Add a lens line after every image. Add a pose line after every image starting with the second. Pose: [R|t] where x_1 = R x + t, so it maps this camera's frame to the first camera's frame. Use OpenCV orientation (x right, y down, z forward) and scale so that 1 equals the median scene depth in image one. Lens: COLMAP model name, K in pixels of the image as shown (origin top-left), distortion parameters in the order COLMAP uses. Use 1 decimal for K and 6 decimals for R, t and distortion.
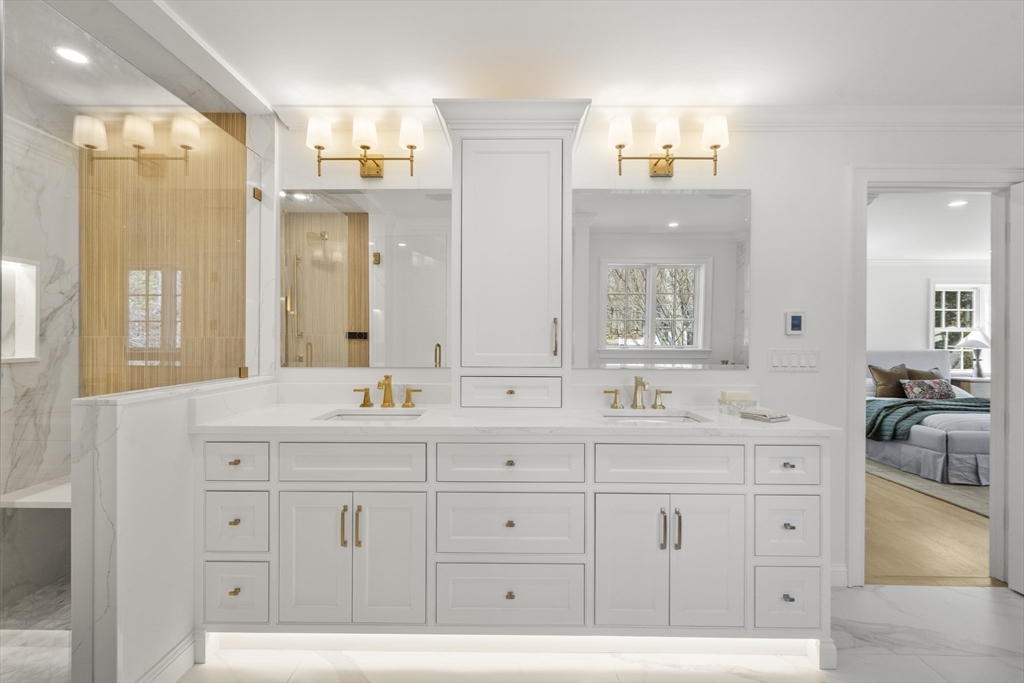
lens RADIAL K [[356.5, 0, 600.3], [0, 356.5, 341.7], [0, 0, 1]] dist [0.000140, 0.000110]
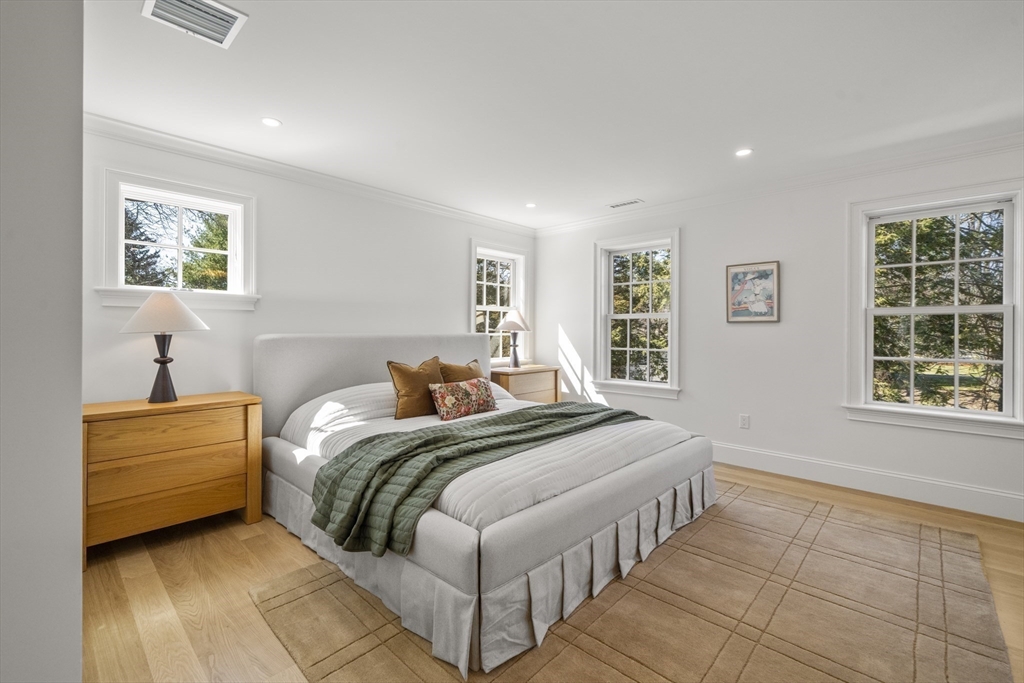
lens RADIAL K [[437.7, 0, 512.0], [0, 437.7, 349.8], [0, 0, 1]] dist [-0.001060, -0.000063]
pose [[0.680920, -0.034322, 0.731553, 0.369963], [-0.005170, 0.998651, 0.051665, 0.009919], [-0.732339, -0.038961, 0.679824, 0.371297]]
